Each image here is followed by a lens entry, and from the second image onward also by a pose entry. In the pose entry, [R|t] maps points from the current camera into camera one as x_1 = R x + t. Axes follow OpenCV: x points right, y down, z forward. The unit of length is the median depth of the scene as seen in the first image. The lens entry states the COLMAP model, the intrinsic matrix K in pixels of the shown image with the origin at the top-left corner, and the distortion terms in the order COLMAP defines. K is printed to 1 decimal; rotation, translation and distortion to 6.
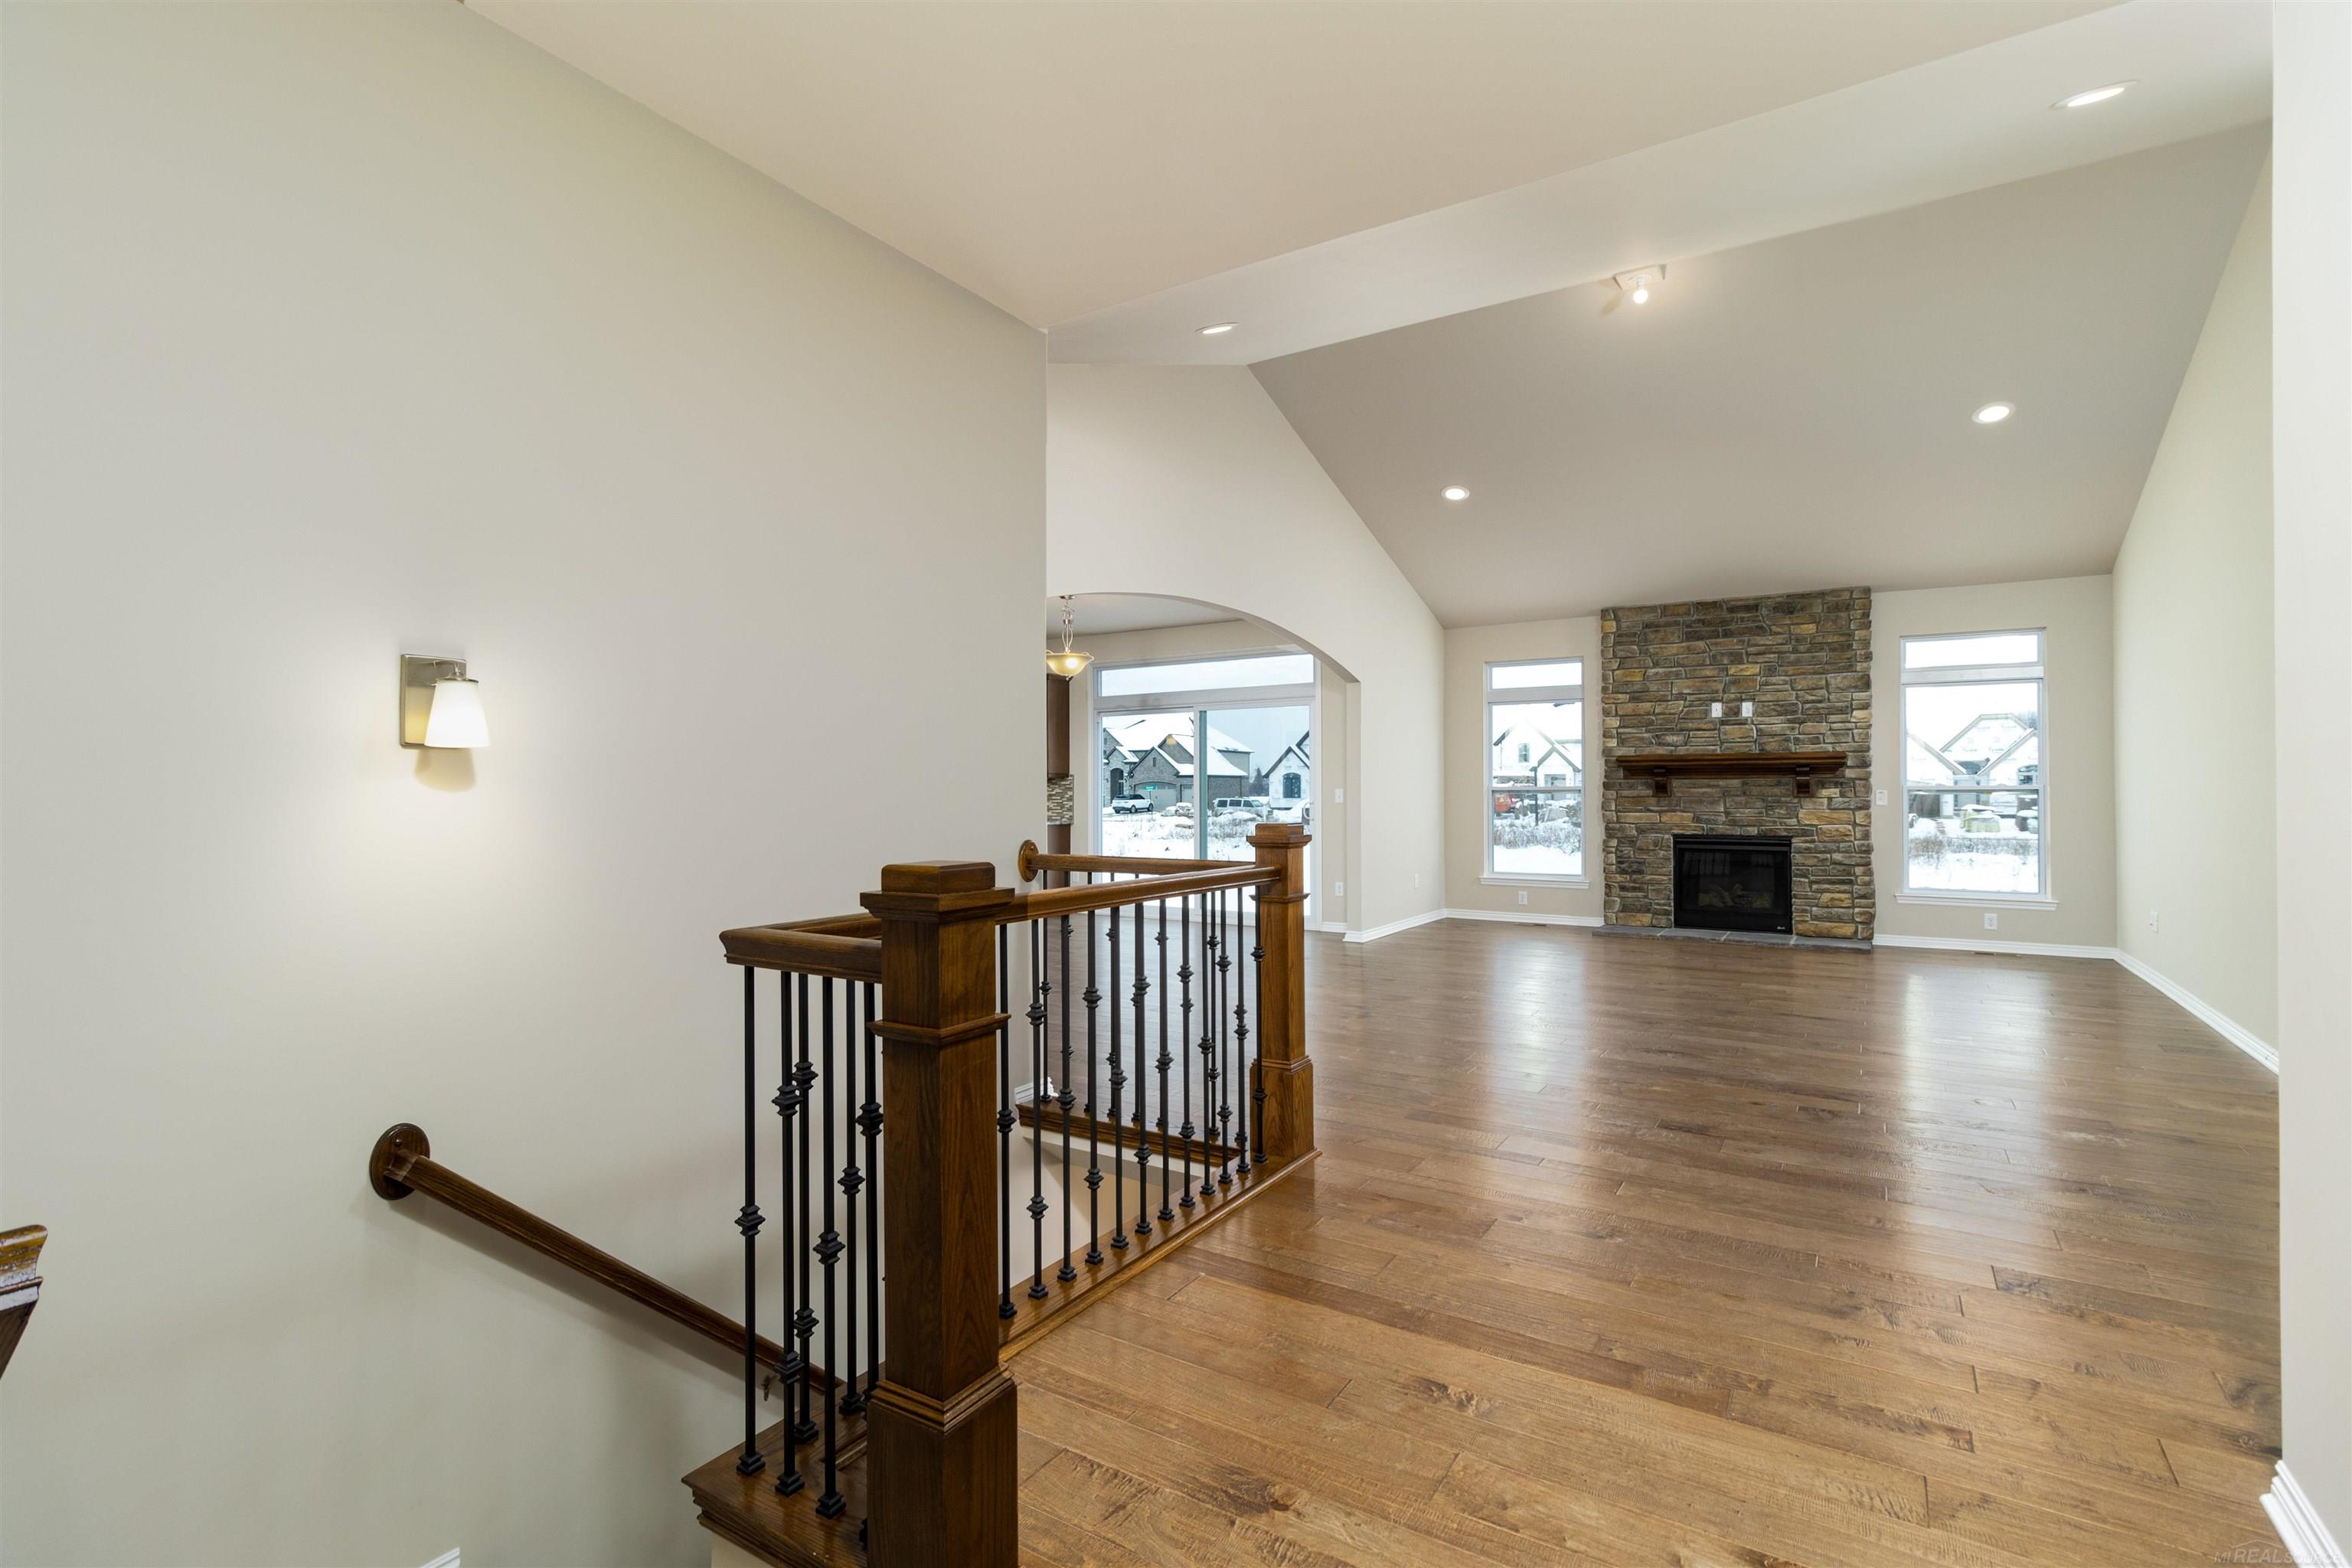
lens RADIAL K [[1084.3, 0, 1161.5], [0, 1084.3, 782.1], [0, 0, 1]] dist [0.003104, -0.000621]
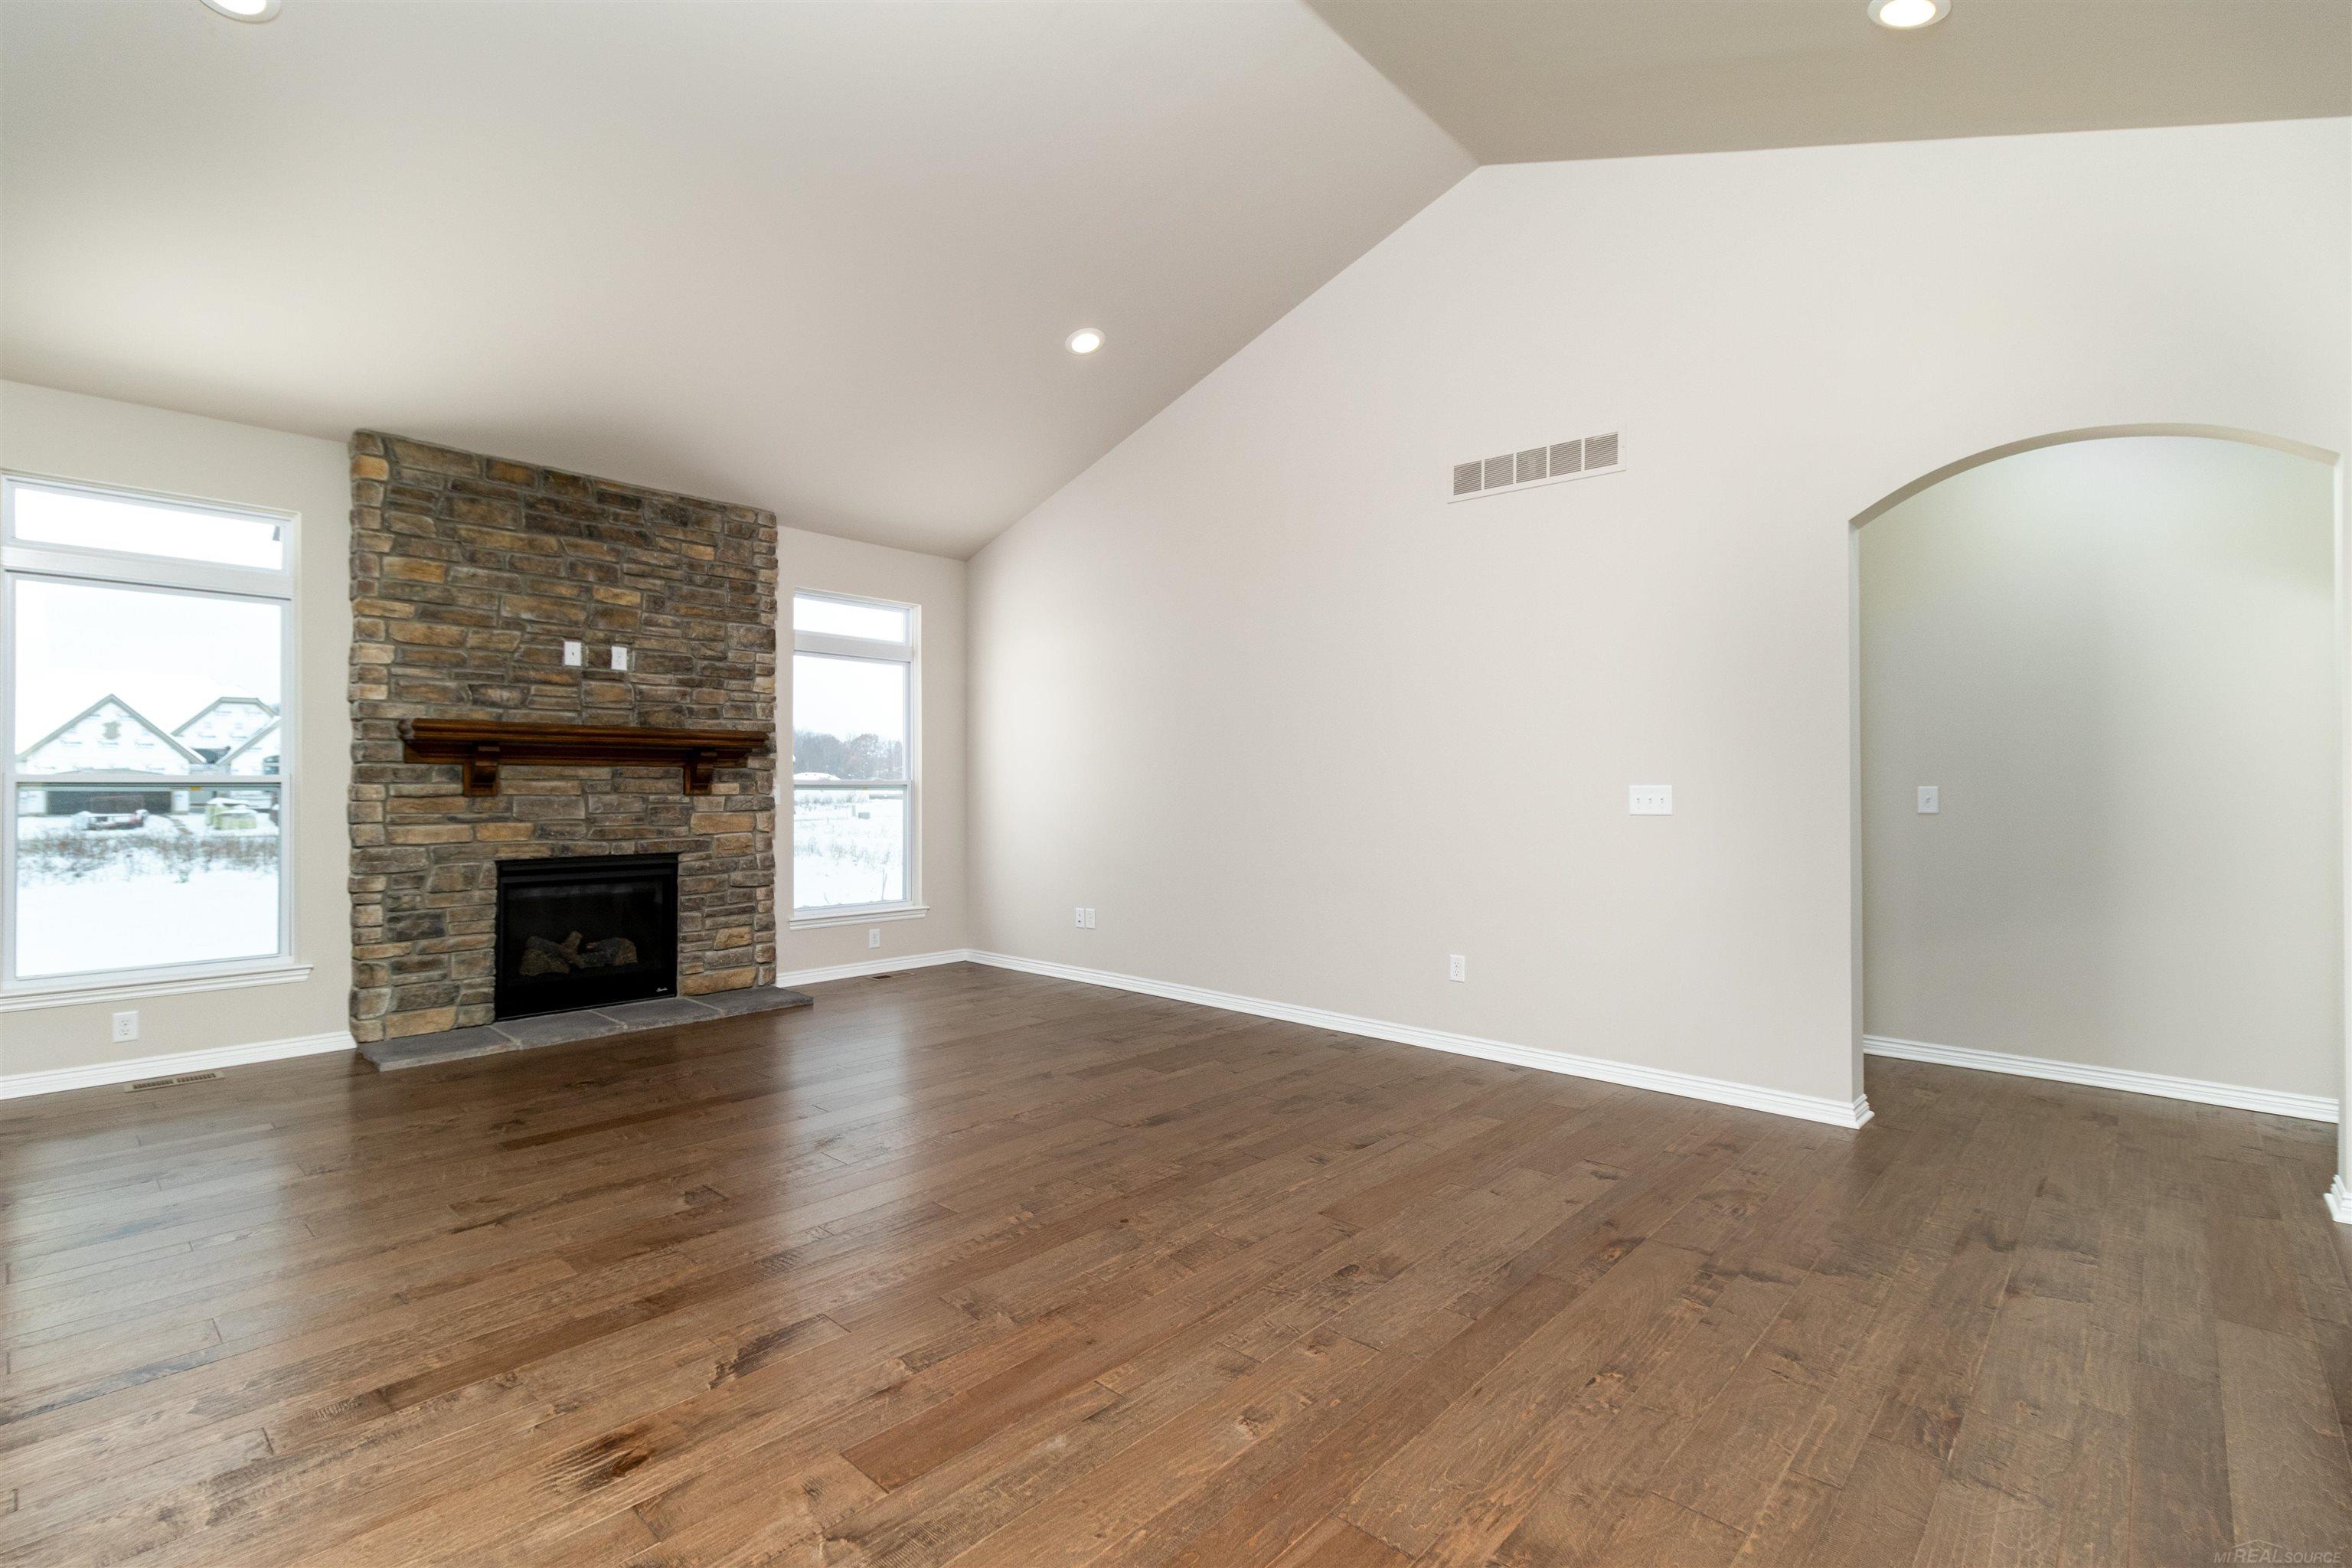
lens RADIAL K [[1084.3, 0, 1184.3], [0, 1084.3, 781.8], [0, 0, 1]] dist [0.003104, -0.000621]
pose [[0.155348, 0.004241, 0.987851, -0.042066], [-0.011340, 0.999933, -0.002510, 0.003851], [-0.987795, -0.010812, 0.155386, 0.561325]]
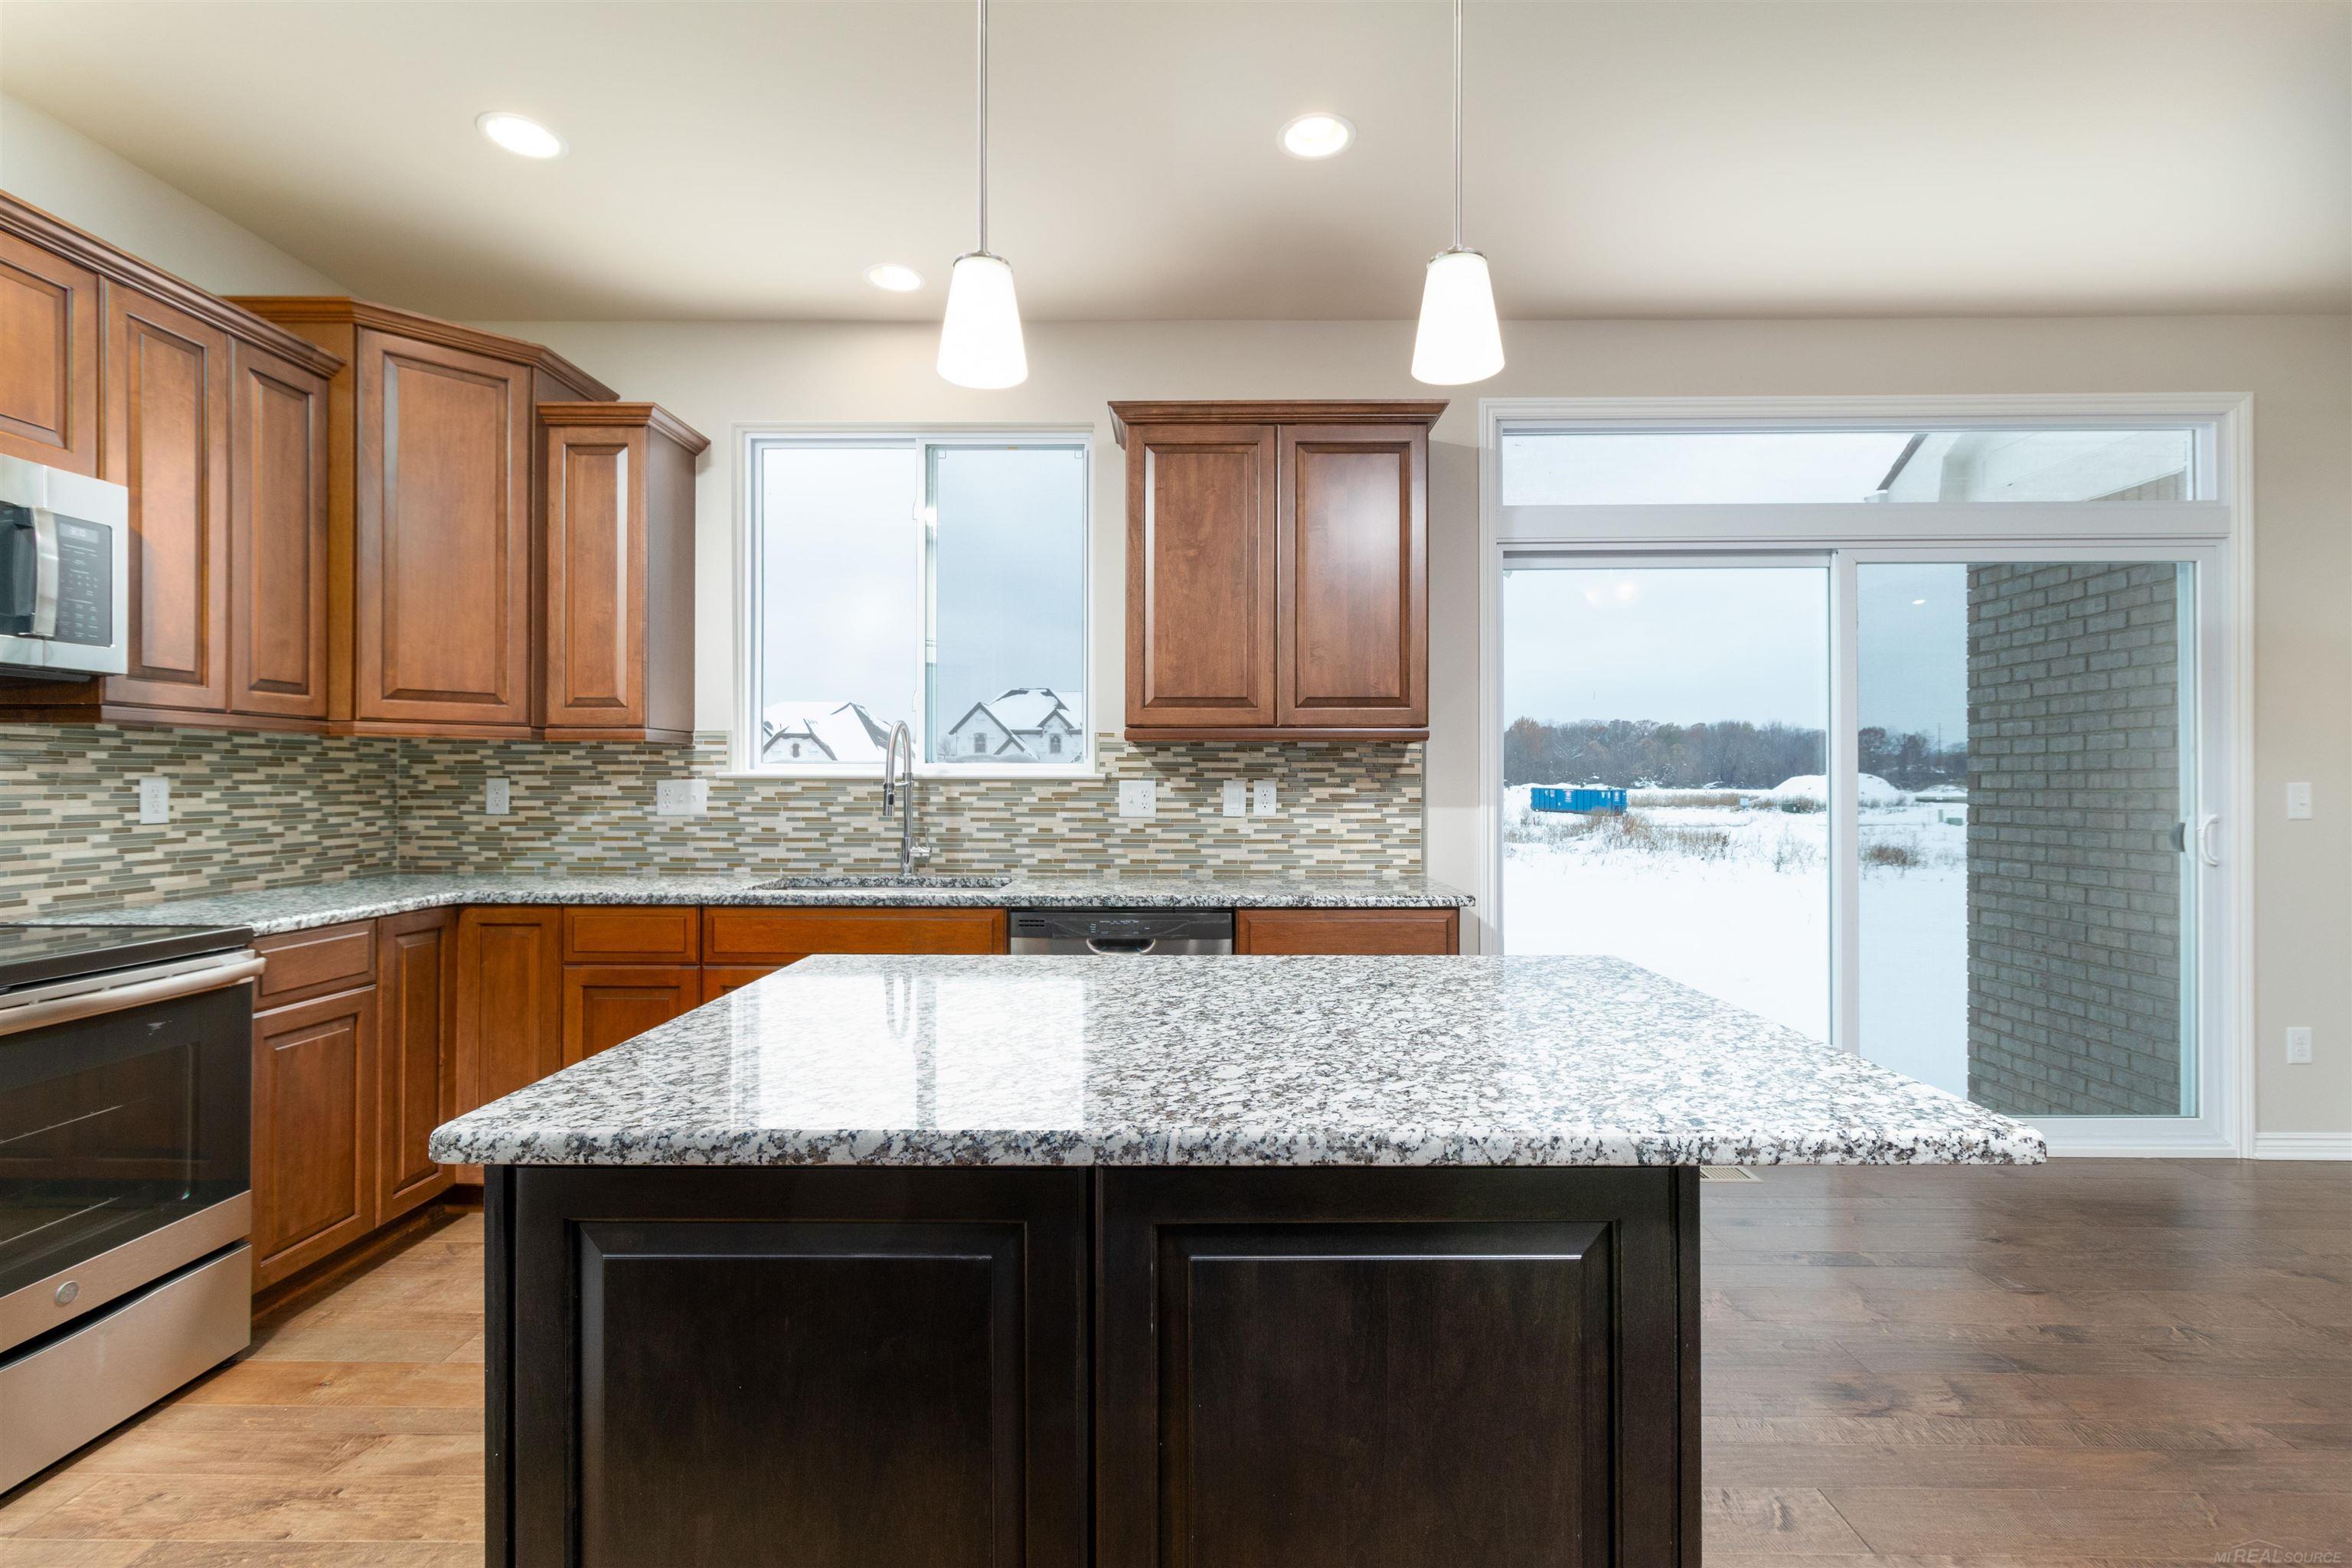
lens RADIAL K [[1084.3, 0, 1178.2], [0, 1084.3, 783.6], [0, 0, 1]] dist [0.003104, -0.000621]
pose [[0.841482, 0.002516, 0.540280, -0.385766], [-0.007687, 0.999944, 0.007316, 0.007248], [-0.540231, -0.010309, 0.841454, 0.923759]]
